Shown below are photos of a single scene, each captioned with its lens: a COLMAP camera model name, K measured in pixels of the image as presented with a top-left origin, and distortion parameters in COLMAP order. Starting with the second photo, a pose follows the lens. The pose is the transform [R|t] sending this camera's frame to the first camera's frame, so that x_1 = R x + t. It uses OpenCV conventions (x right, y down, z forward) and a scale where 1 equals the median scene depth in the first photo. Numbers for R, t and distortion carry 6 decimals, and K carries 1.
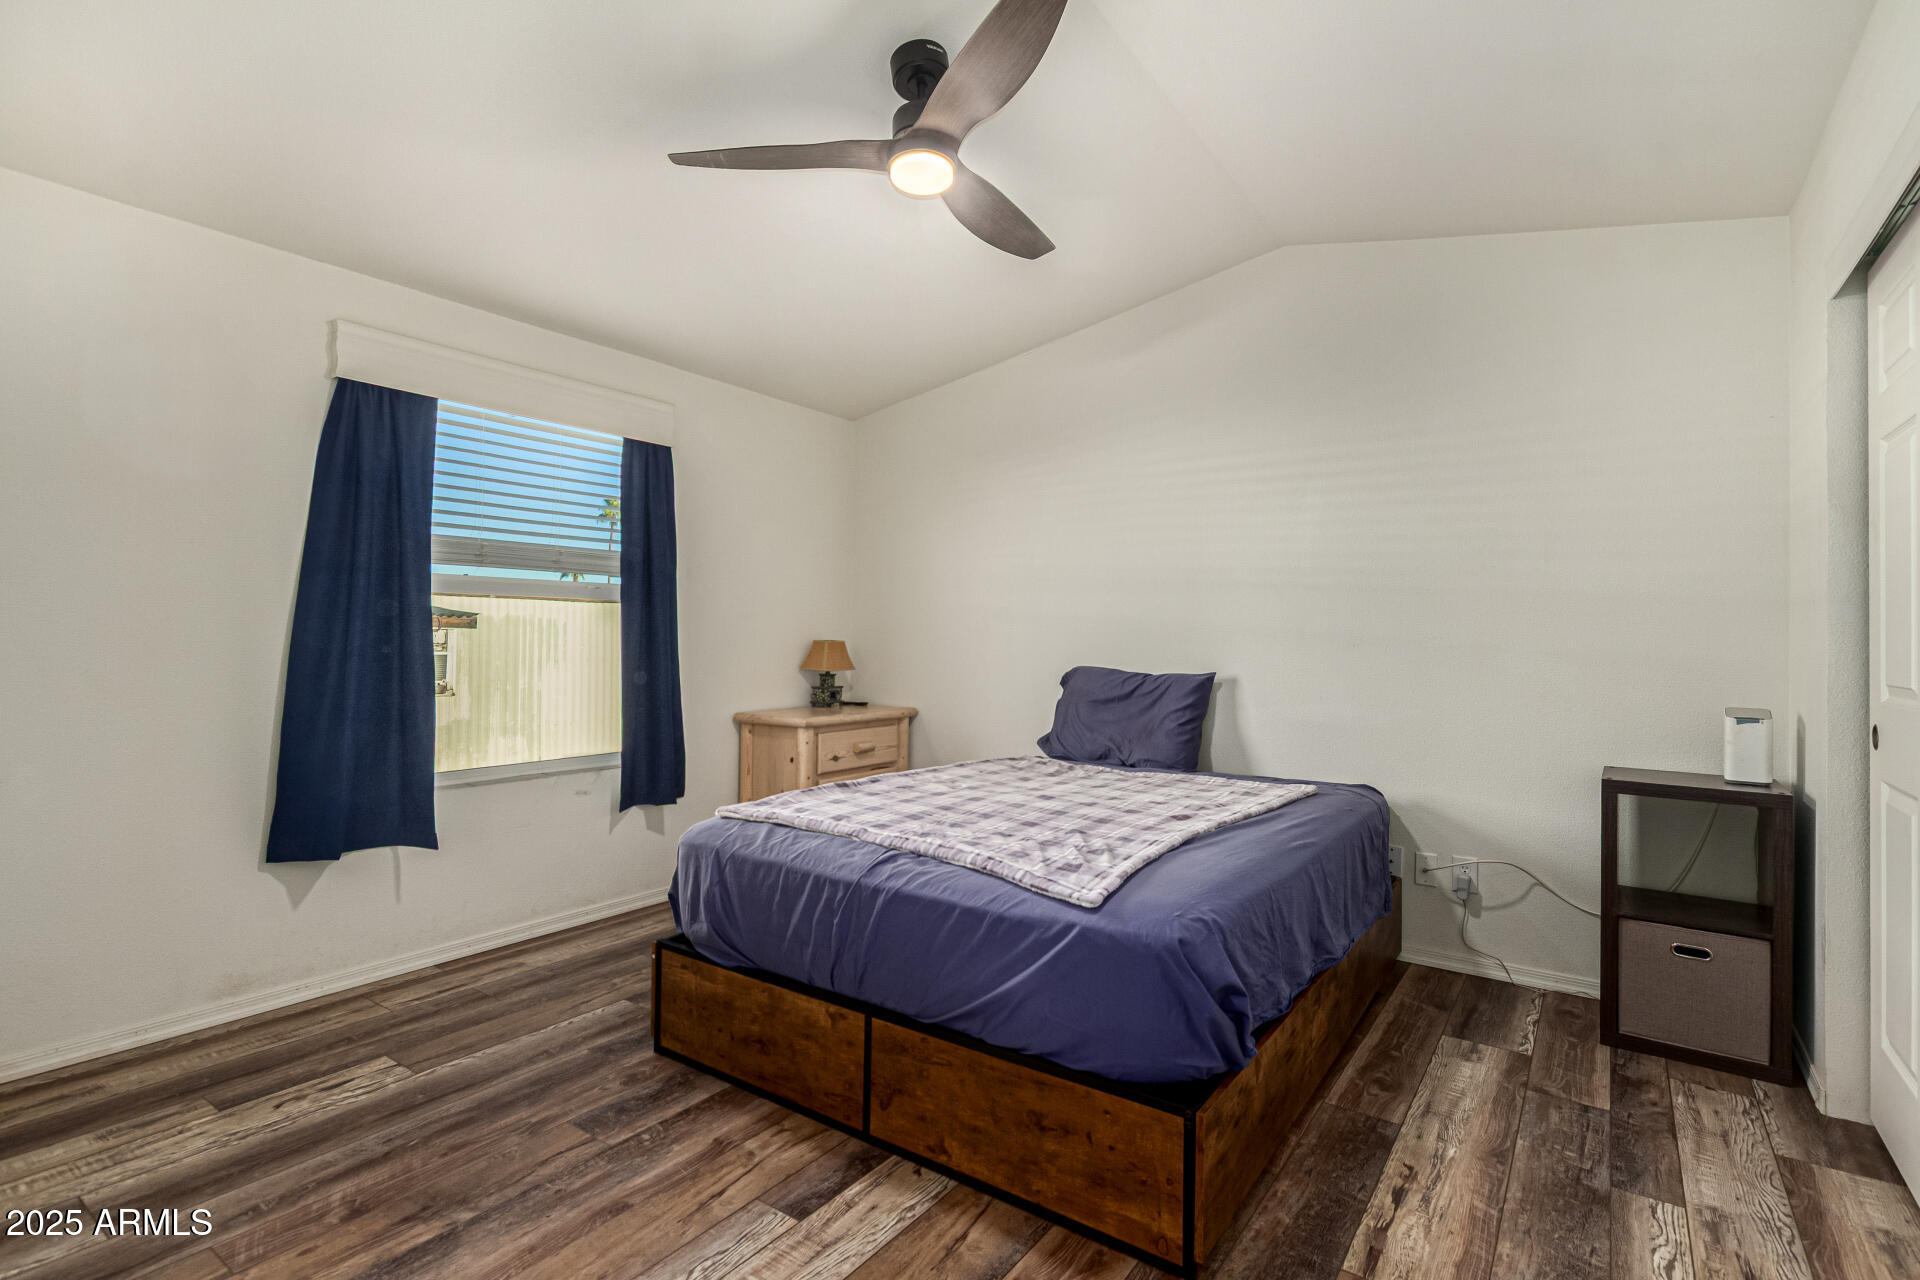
lens RADIAL K [[891.8, 0, 954.8], [0, 891.8, 630.1], [0, 0, 1]] dist [0.012945, -0.004727]
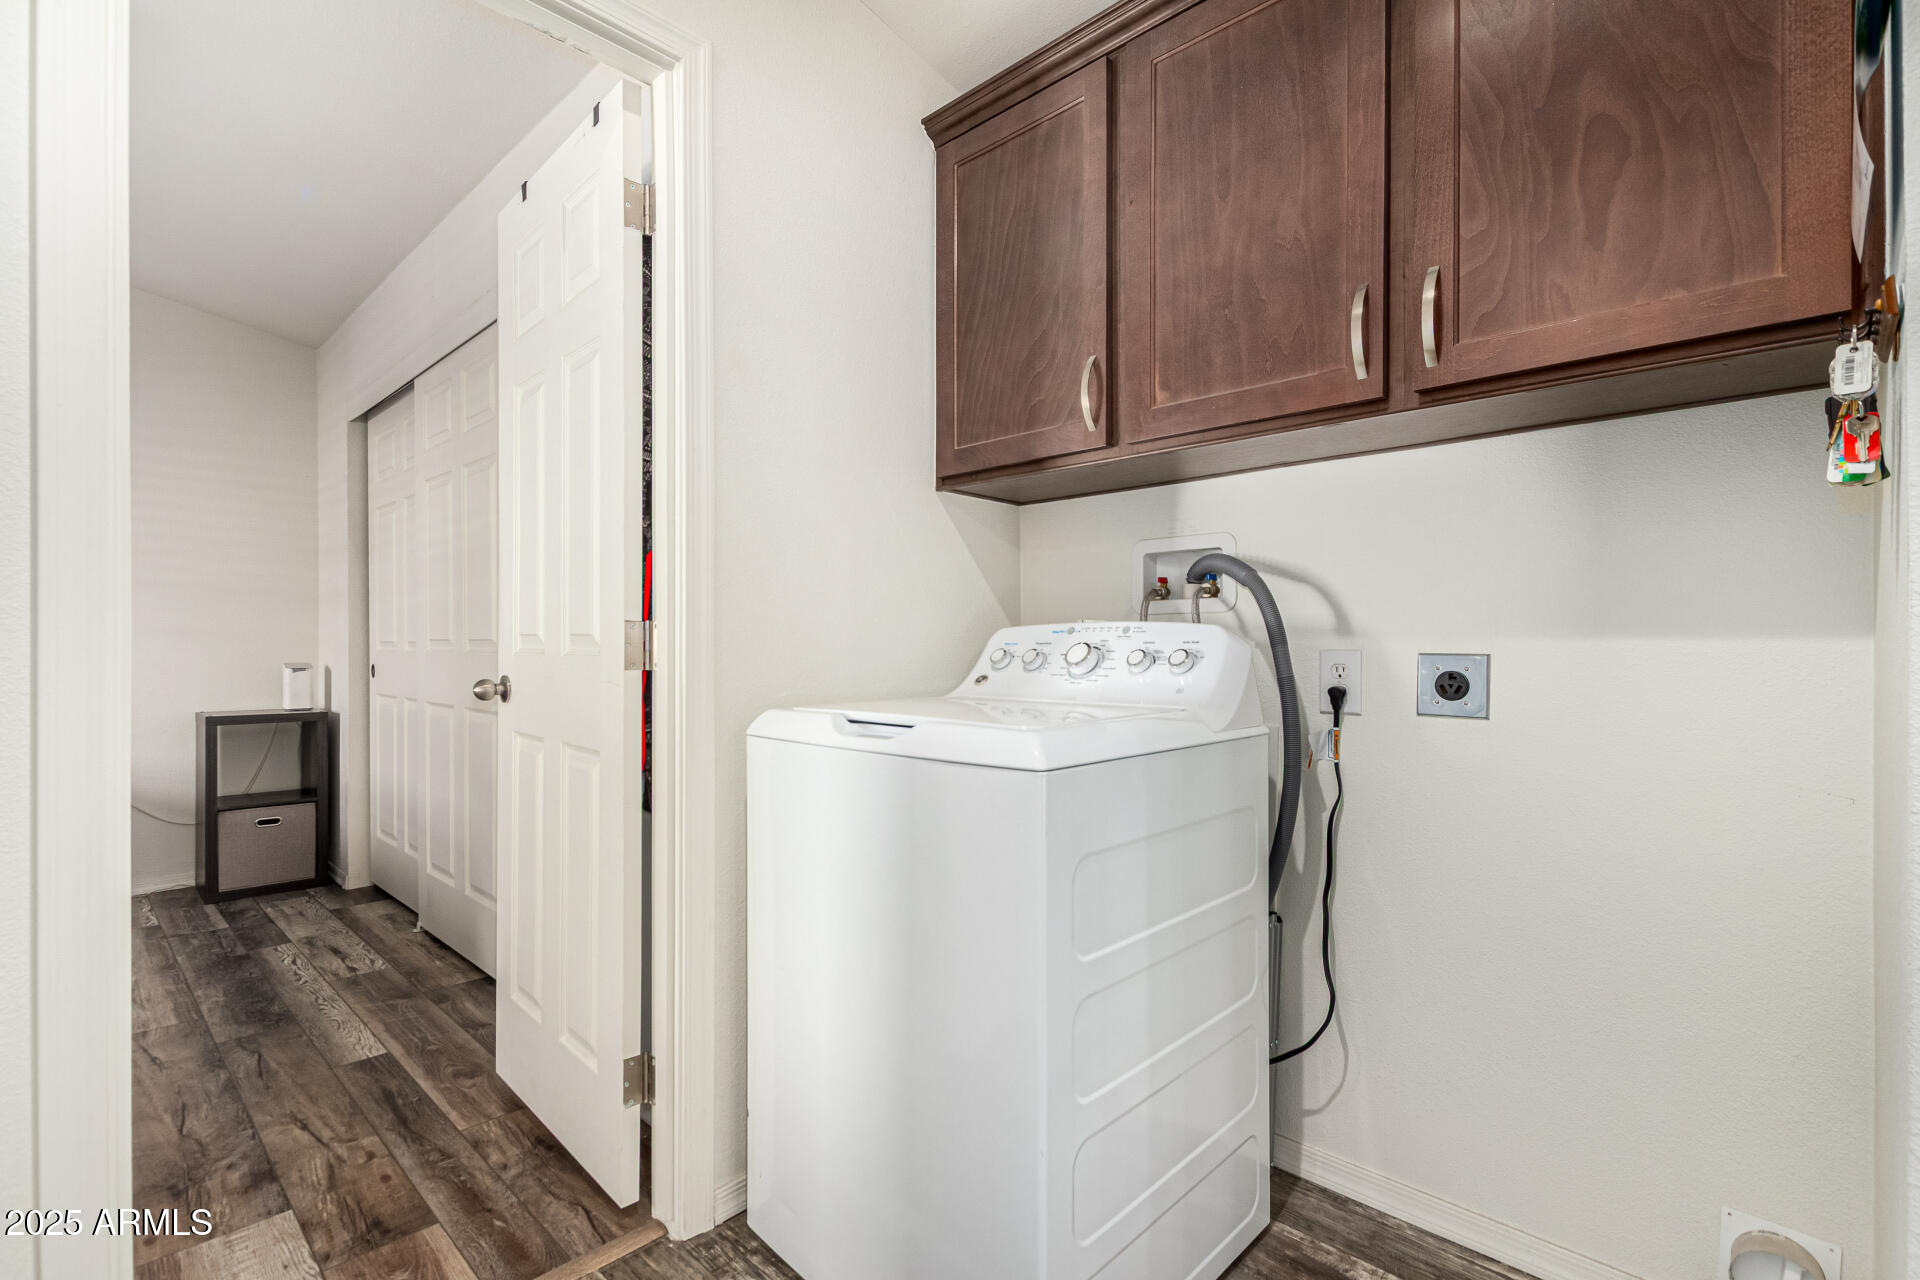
lens RADIAL K [[891.8, 0, 971.8], [0, 891.8, 657.1], [0, 0, 1]] dist [0.012945, -0.004727]
pose [[0.129624, -0.018748, 0.991386, -0.411748], [-0.013290, 0.999699, 0.020643, 0.024807], [-0.991474, -0.015852, 0.129336, -0.291427]]
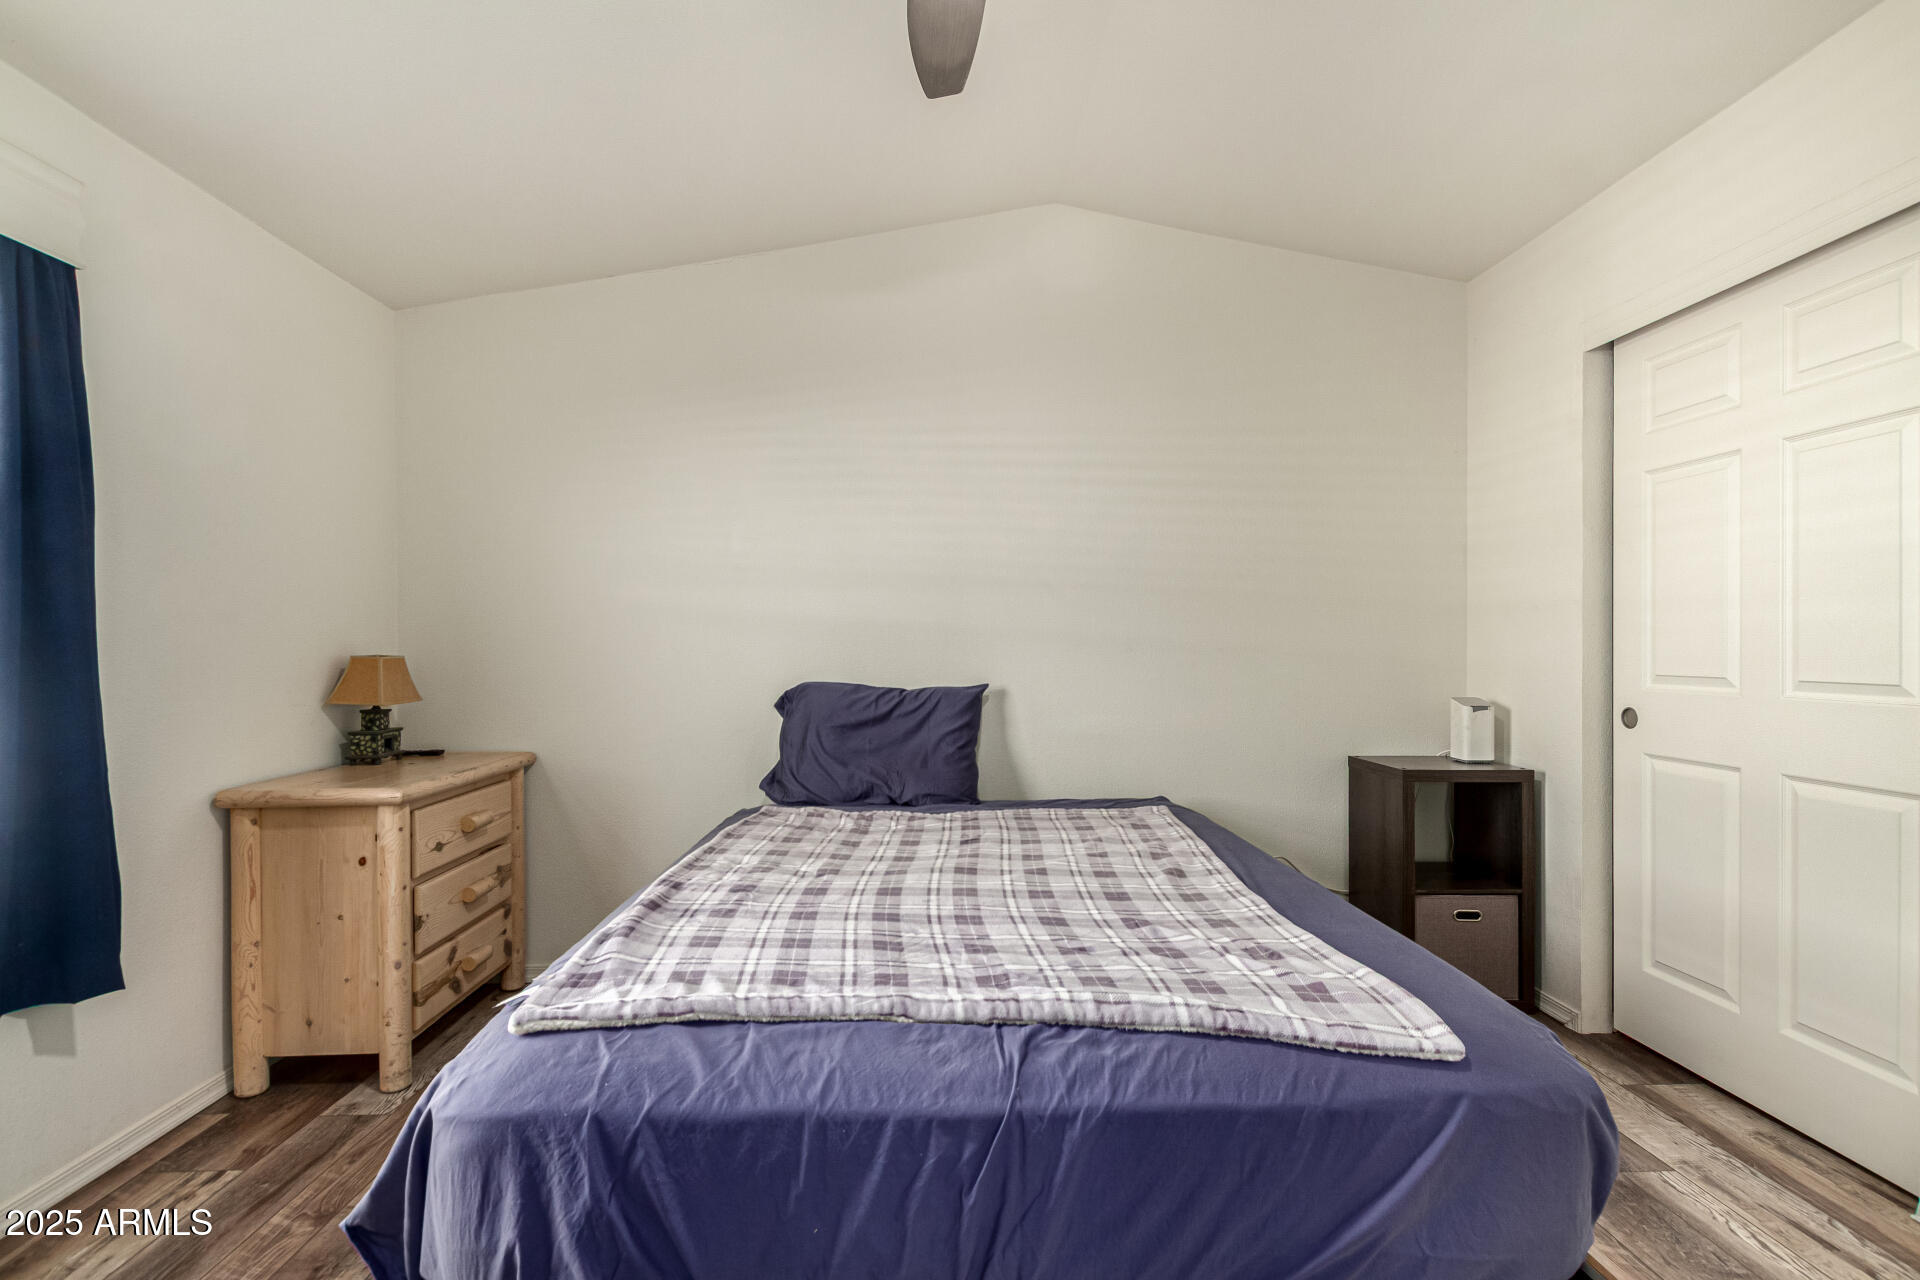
lens RADIAL K [[891.8, 0, 942.7], [0, 891.8, 649.3], [0, 0, 1]] dist [0.012945, -0.004727]
pose [[0.797697, -0.017769, 0.602796, -0.299079], [0.007408, 0.999779, 0.019667, -0.003359], [-0.603013, -0.011223, 0.797653, 0.392353]]
